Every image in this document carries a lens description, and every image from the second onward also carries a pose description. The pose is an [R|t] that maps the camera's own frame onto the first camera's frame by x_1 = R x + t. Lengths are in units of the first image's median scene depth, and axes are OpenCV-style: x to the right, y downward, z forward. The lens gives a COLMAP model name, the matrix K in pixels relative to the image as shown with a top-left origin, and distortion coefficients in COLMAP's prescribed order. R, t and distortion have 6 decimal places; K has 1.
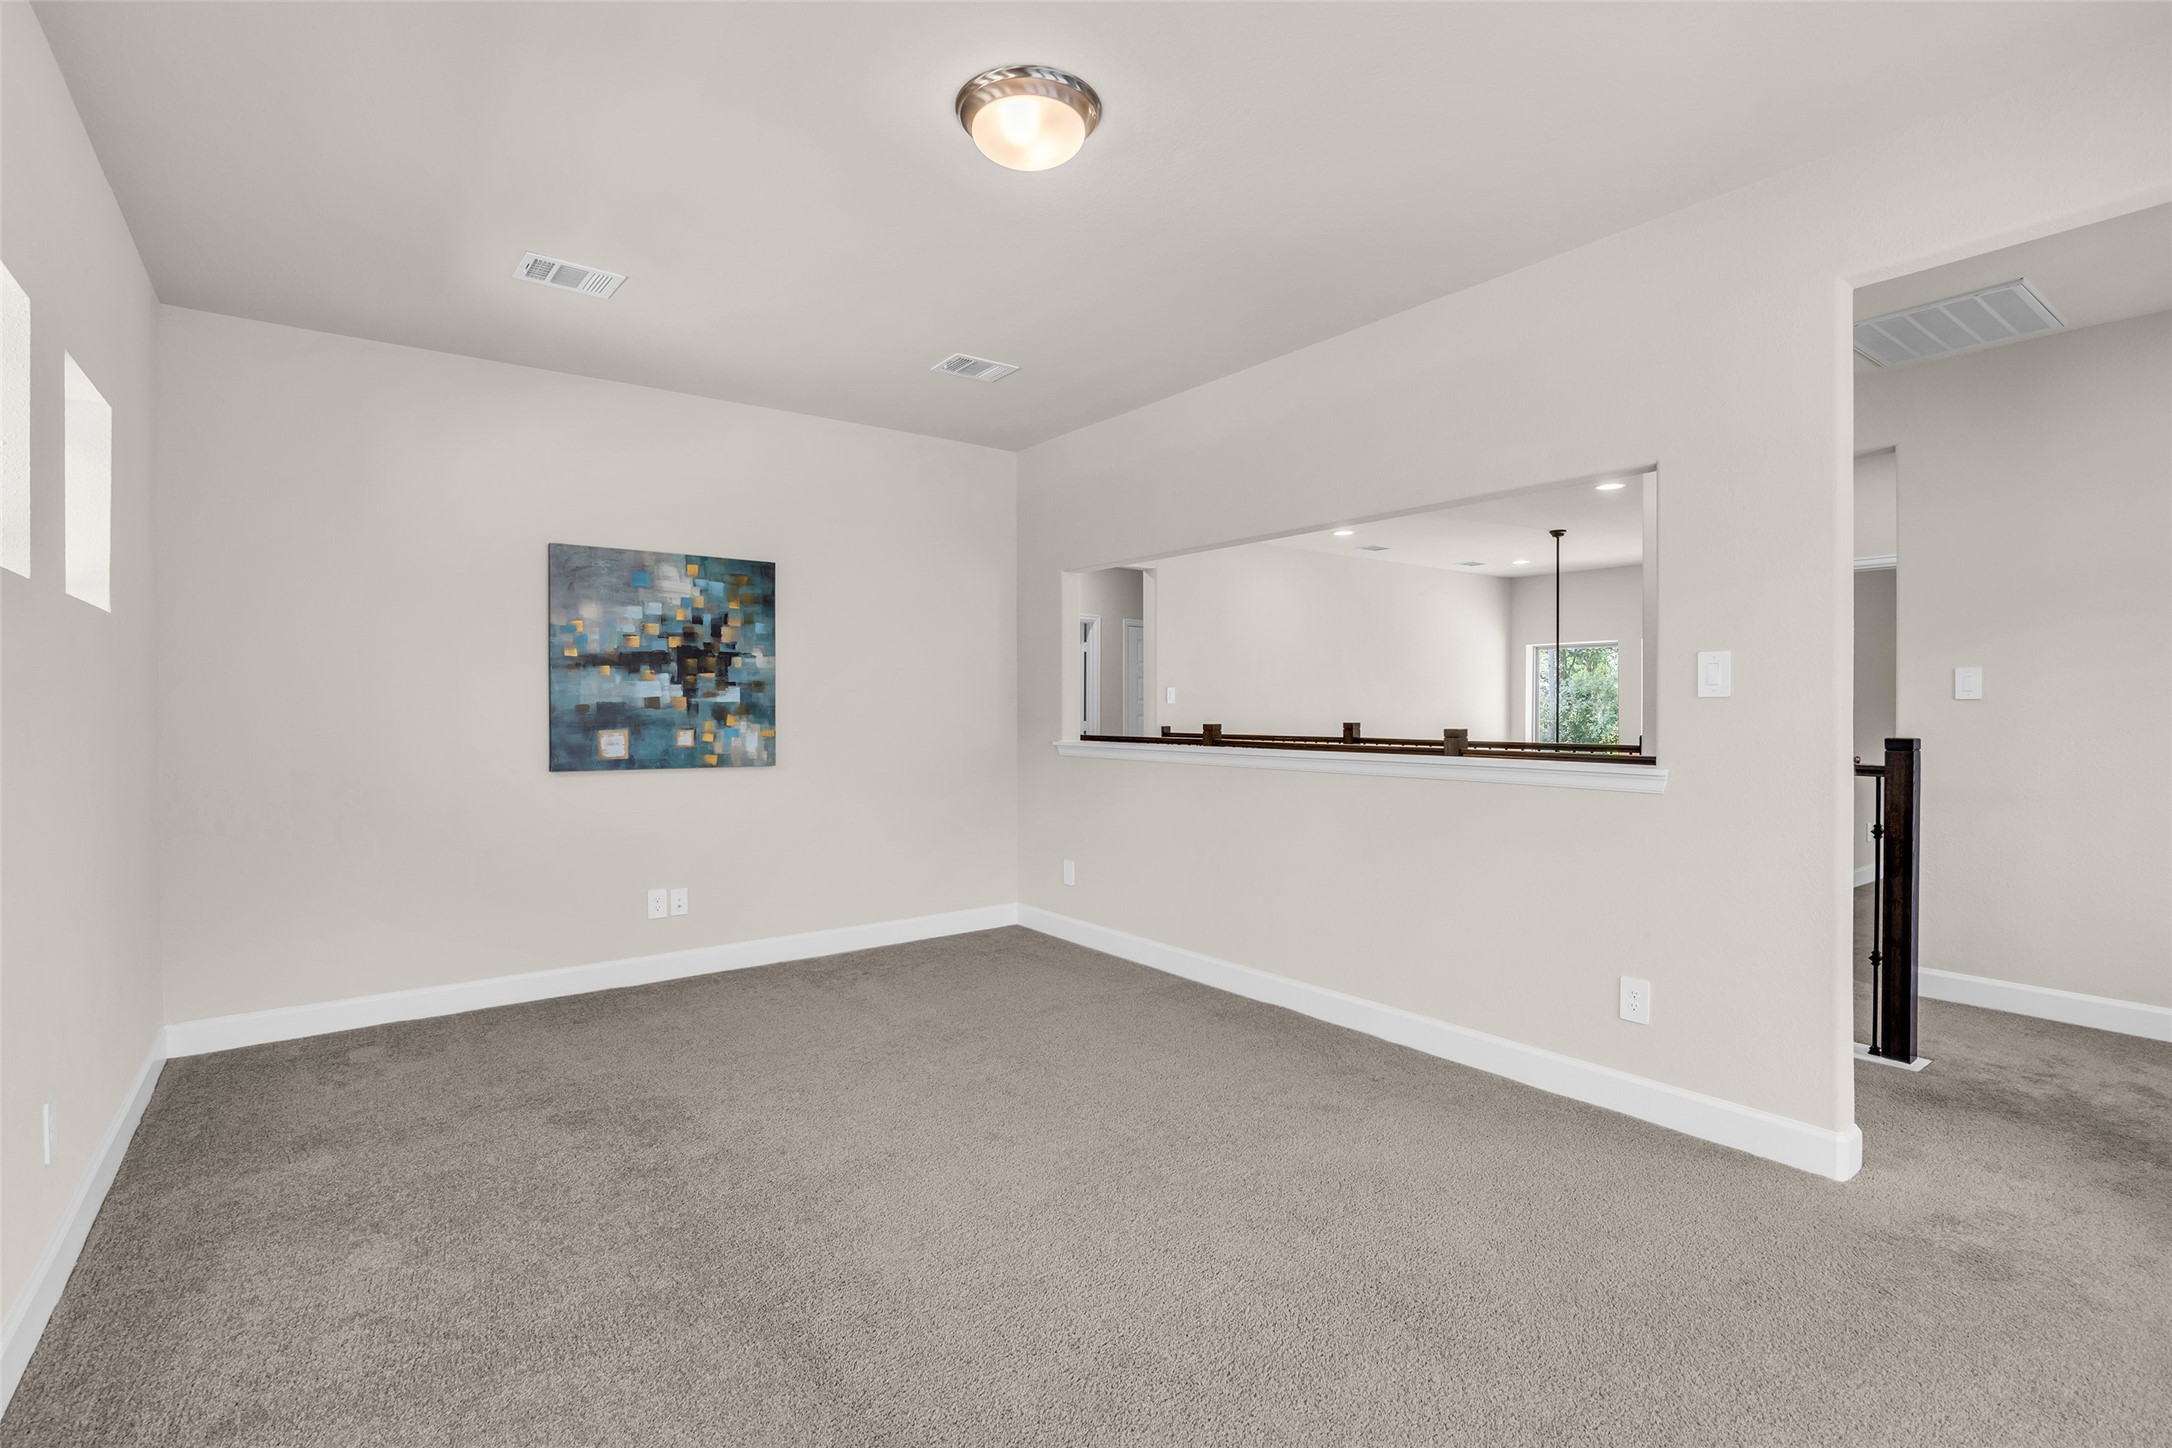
lens RADIAL K [[1027.6, 0, 1082.4], [0, 1027.6, 713.8], [0, 0, 1]] dist [-0.002670, -0.000285]
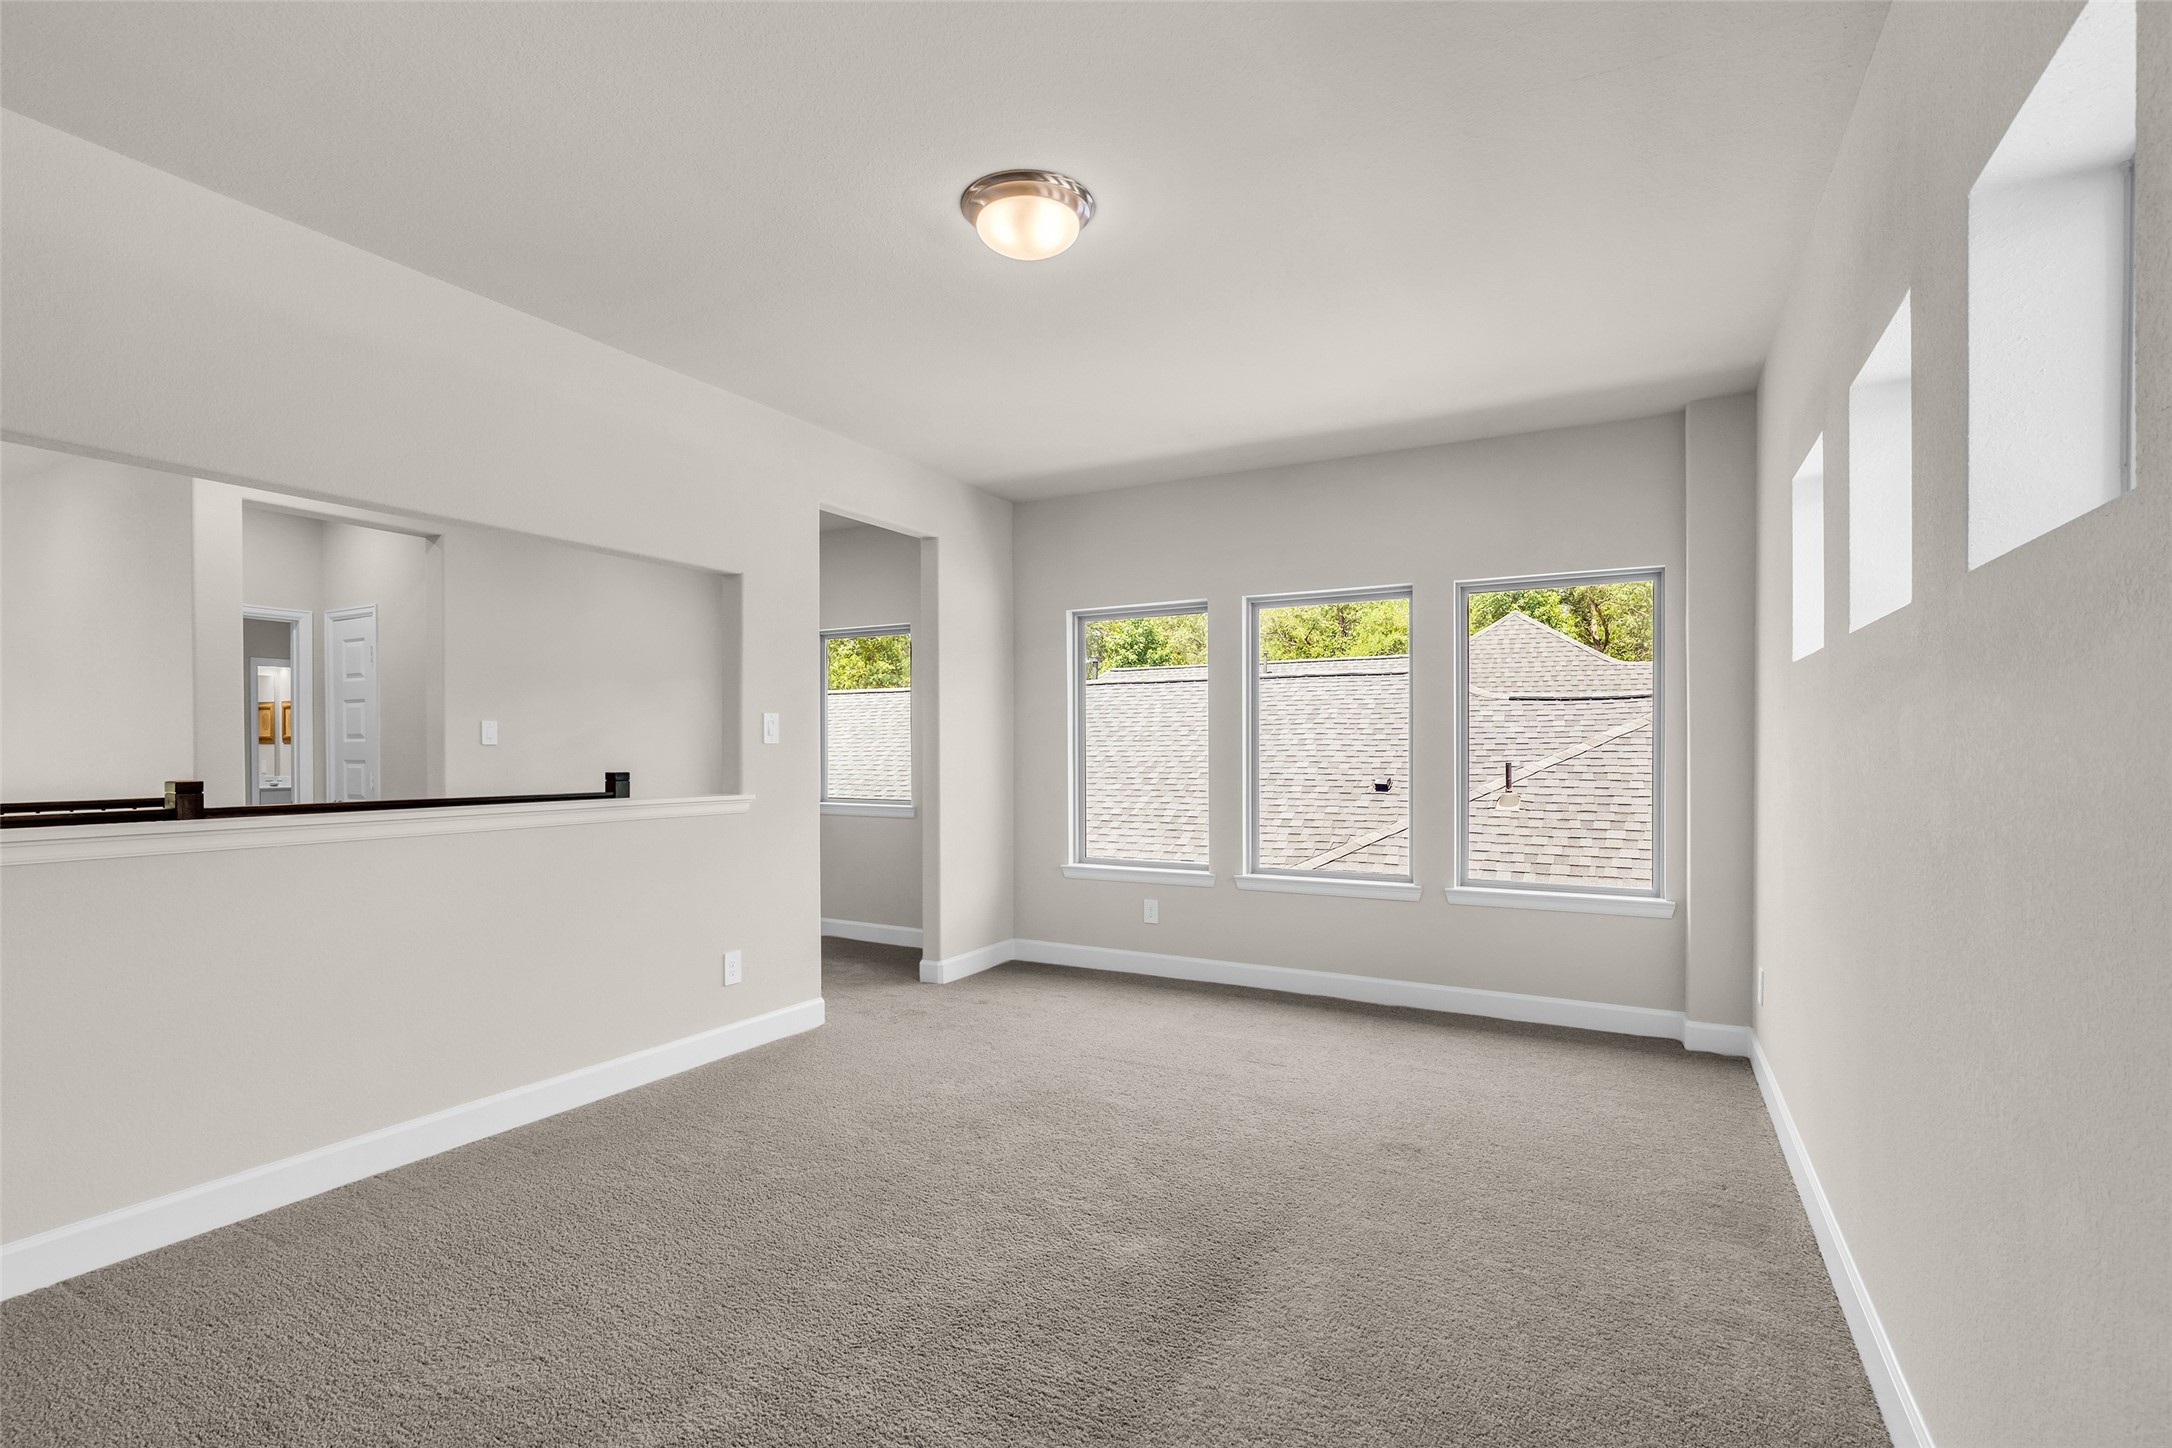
lens RADIAL K [[1001.4, 0, 1085.0], [0, 1001.4, 752.7], [0, 0, 1]] dist [-0.001917, -0.000299]
pose [[-0.389926, -0.004275, 0.920836, -0.769052], [0.006342, 0.999953, 0.007328, -0.009562], [-0.920824, 0.008697, -0.389881, 0.989761]]
